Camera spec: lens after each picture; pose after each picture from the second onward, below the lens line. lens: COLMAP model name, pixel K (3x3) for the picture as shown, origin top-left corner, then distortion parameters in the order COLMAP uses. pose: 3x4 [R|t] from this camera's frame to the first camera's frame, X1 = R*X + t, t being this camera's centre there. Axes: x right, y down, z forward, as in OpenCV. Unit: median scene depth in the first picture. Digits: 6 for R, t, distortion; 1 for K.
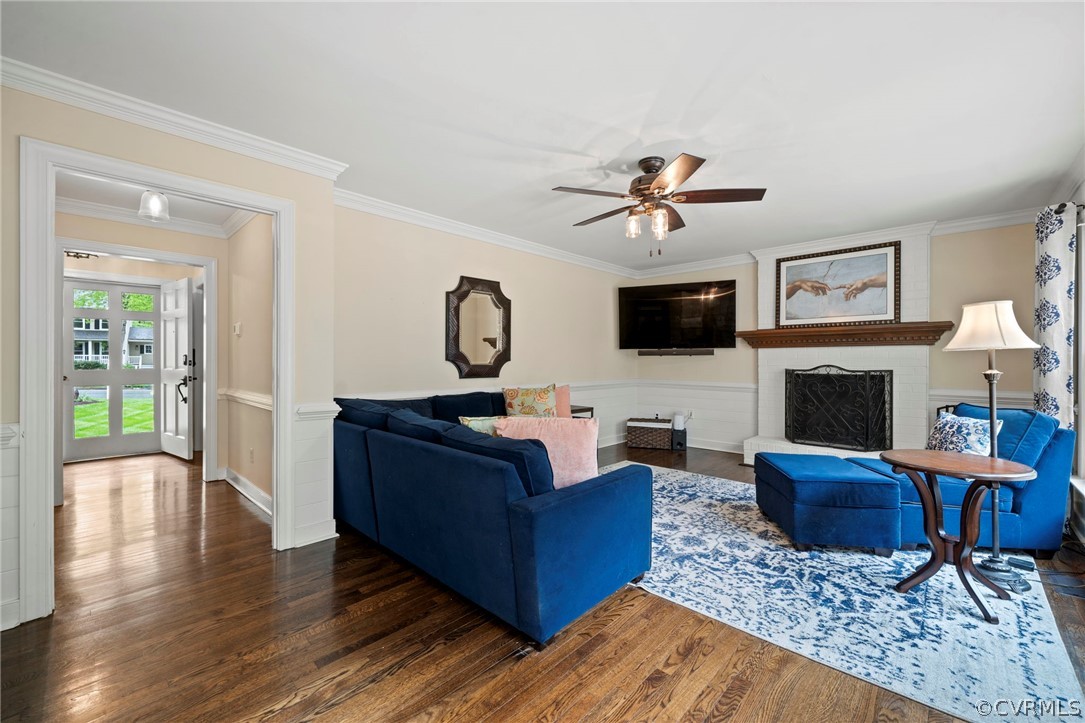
lens RADIAL K [[444.0, 0, 544.6], [0, 444.0, 359.4], [0, 0, 1]] dist [-0.000035, 0.000017]
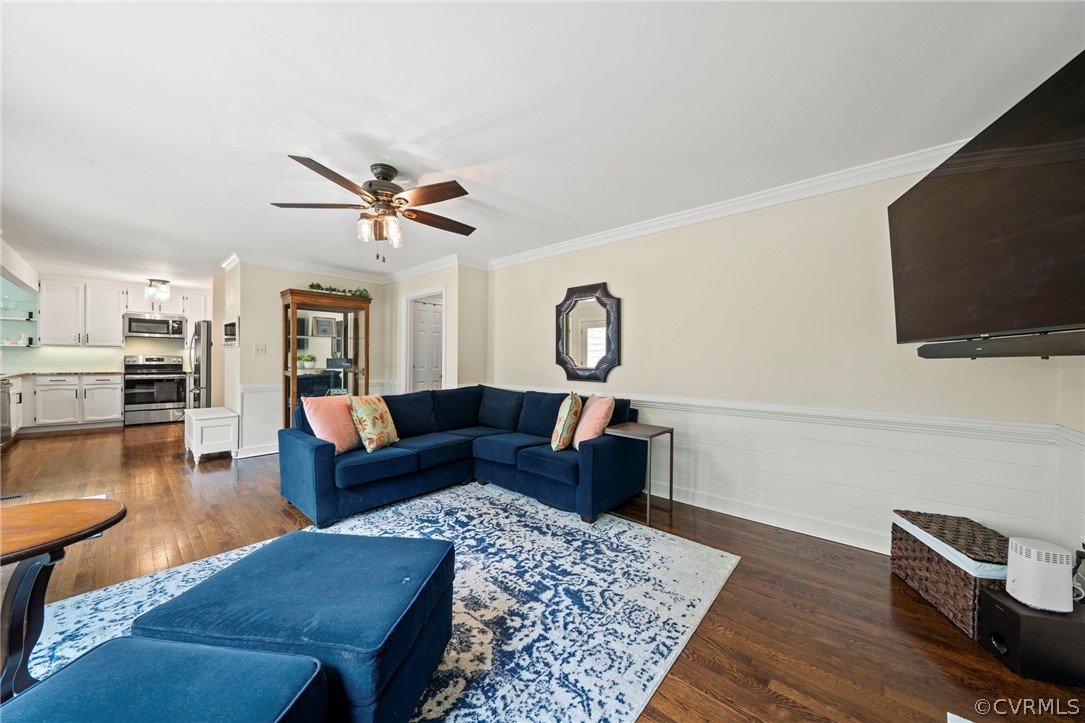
lens RADIAL K [[377.5, 0, 542.5], [0, 377.5, 361.5], [0, 0, 1]] dist [-0.001212, 0.000051]
pose [[0.024065, 0.002068, -0.999708, 0.808087], [-0.007916, 0.999967, 0.001878, -0.005565], [0.999679, 0.007869, 0.024080, 0.972988]]
